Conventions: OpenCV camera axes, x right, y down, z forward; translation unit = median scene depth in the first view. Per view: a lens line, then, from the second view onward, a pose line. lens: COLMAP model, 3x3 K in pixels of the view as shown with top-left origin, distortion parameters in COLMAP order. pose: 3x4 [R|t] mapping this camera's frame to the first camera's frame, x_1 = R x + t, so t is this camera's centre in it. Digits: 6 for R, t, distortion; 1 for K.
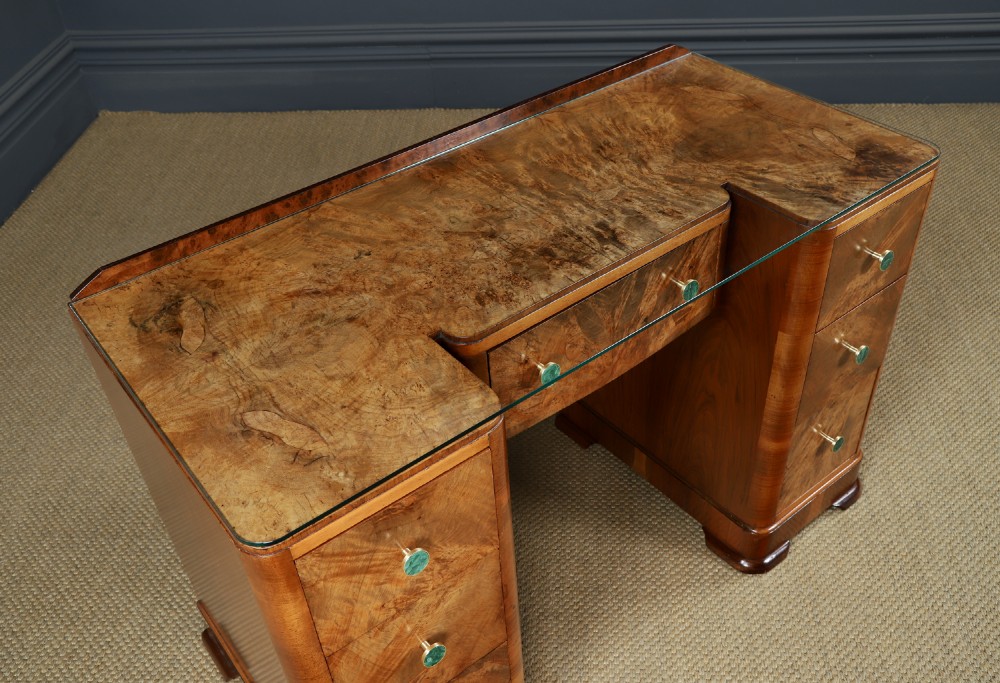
lens RADIAL K [[921.2, 0, 529.3], [0, 921.2, 357.5], [0, 0, 1]] dist [0.003410, 0.000000]
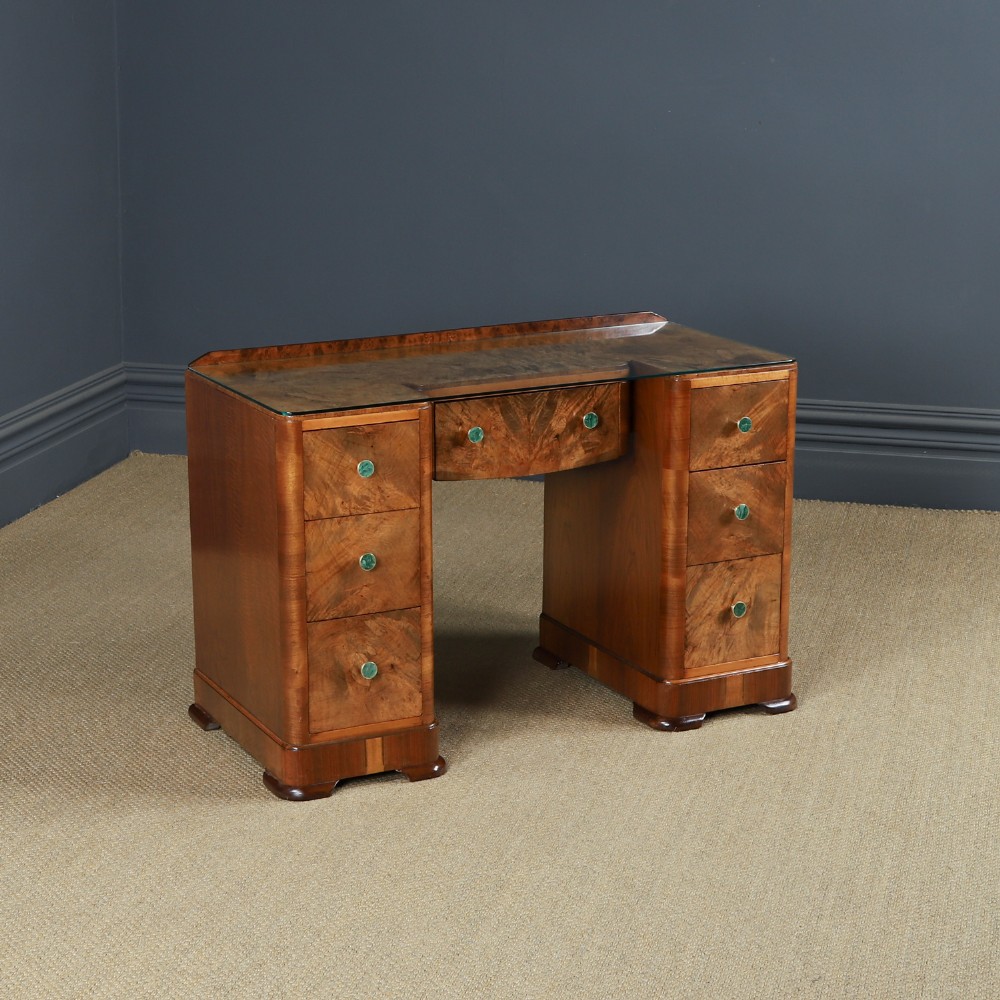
lens RADIAL K [[2231.9, 0, 497.4], [0, 2231.9, 499.6], [0, 0, 1]] dist [-0.048234, 0.000000]
pose [[0.978120, 0.085176, -0.189807, 0.721176], [-0.159308, 0.893416, -0.420034, 1.560080], [0.133800, 0.441081, 0.887437, -2.091776]]
